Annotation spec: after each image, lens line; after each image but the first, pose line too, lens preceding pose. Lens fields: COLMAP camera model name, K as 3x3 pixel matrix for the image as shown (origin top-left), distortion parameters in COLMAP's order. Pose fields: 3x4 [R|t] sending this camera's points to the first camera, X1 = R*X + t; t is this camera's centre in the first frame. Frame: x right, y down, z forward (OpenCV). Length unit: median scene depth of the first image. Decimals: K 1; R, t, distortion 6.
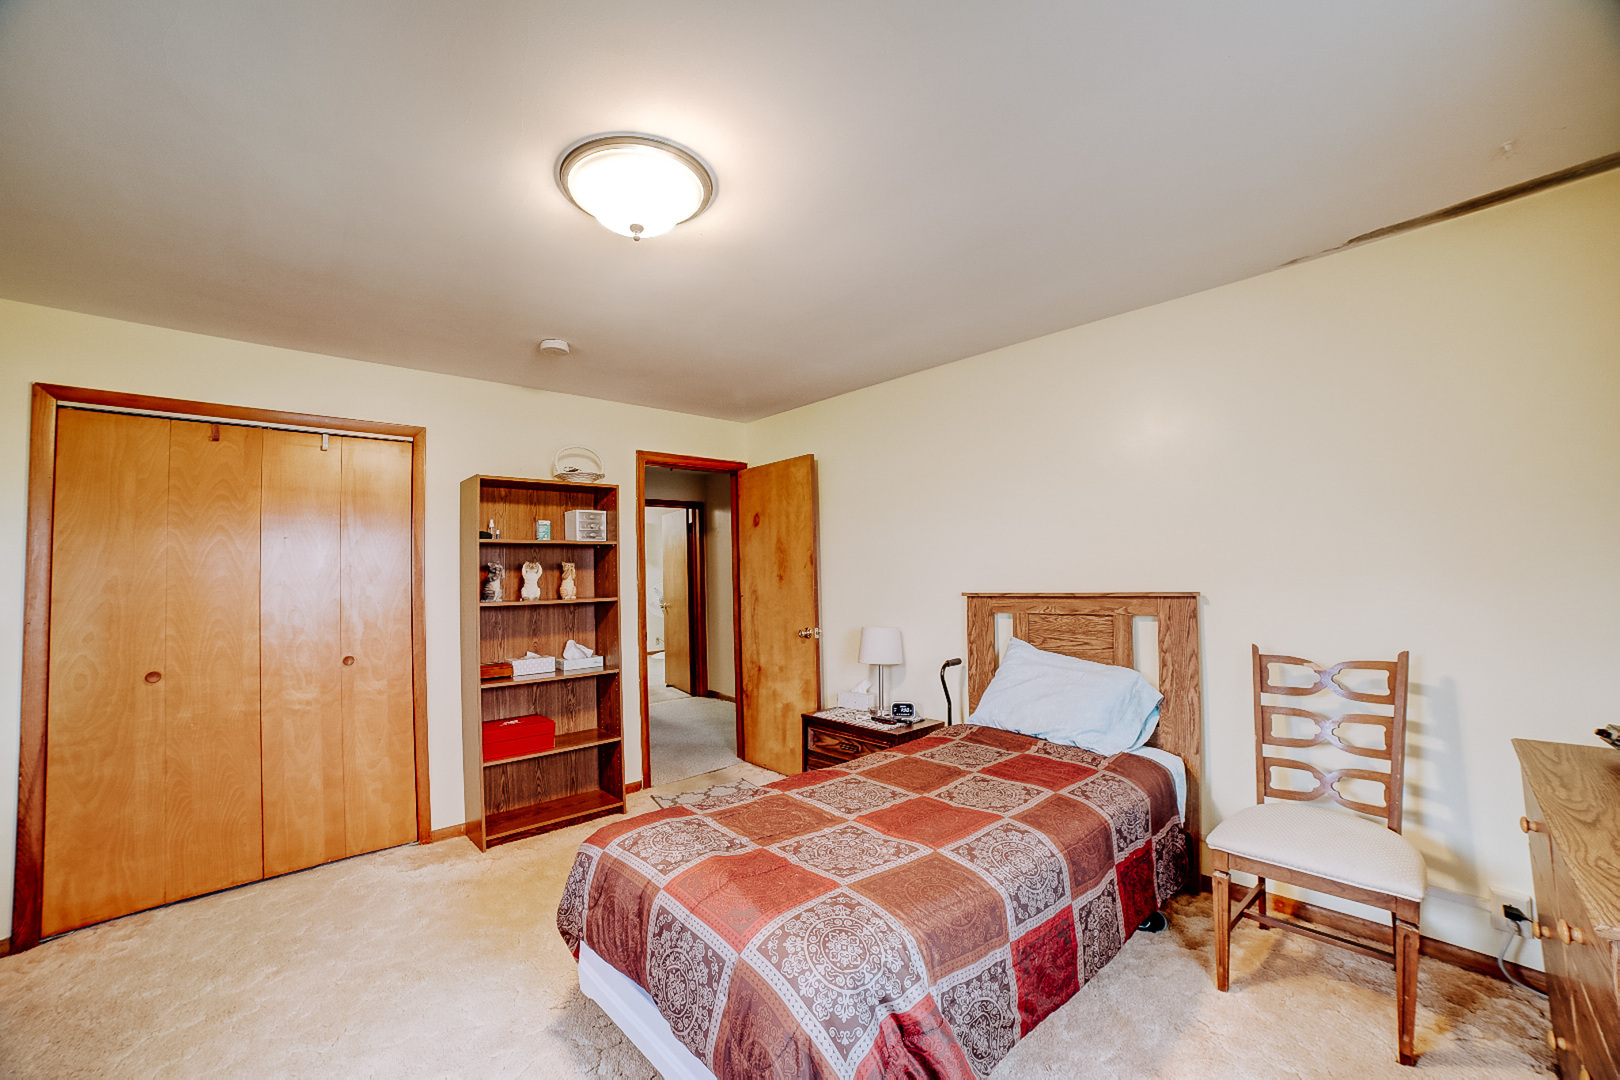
lens RADIAL K [[648.3, 0, 805.3], [0, 648.3, 544.4], [0, 0, 1]] dist [-0.093324, 0.032914]
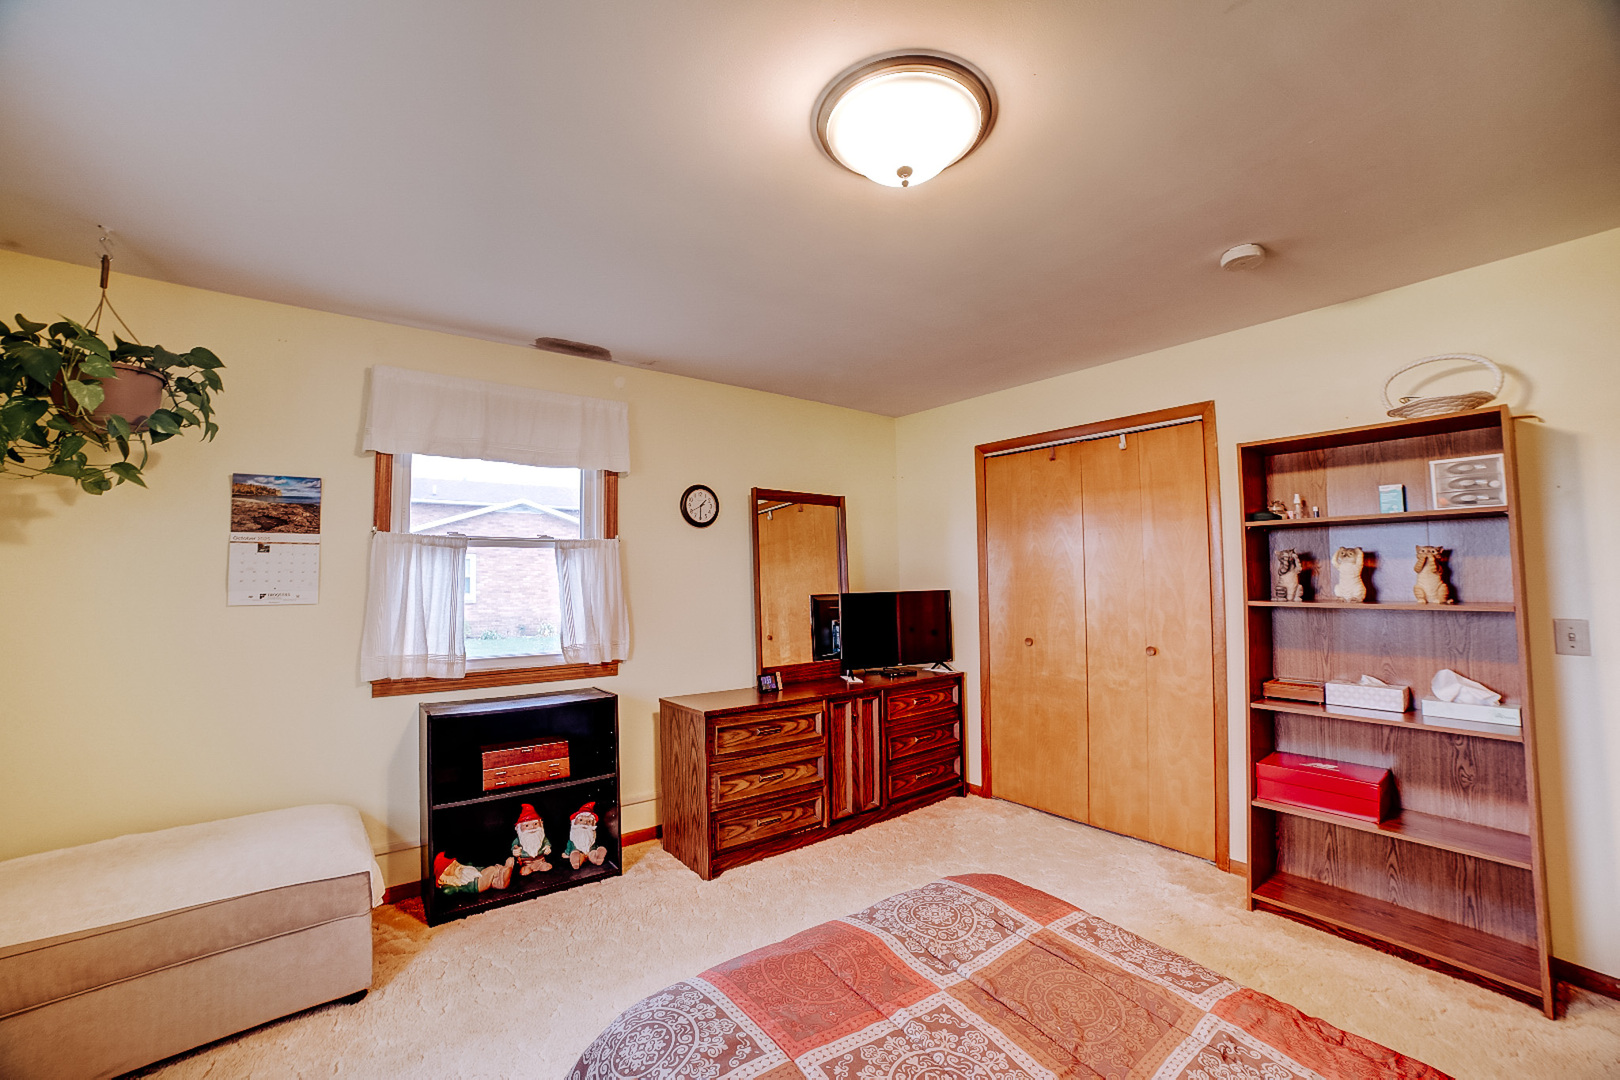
lens RADIAL K [[648.3, 0, 805.3], [0, 648.3, 544.4], [0, 0, 1]] dist [-0.093324, 0.032914]
pose [[-0.099161, -0.024805, -0.994762, 0.380647], [0.056275, 0.997949, -0.030494, 0.014277], [0.993479, -0.059004, -0.097562, 0.595171]]
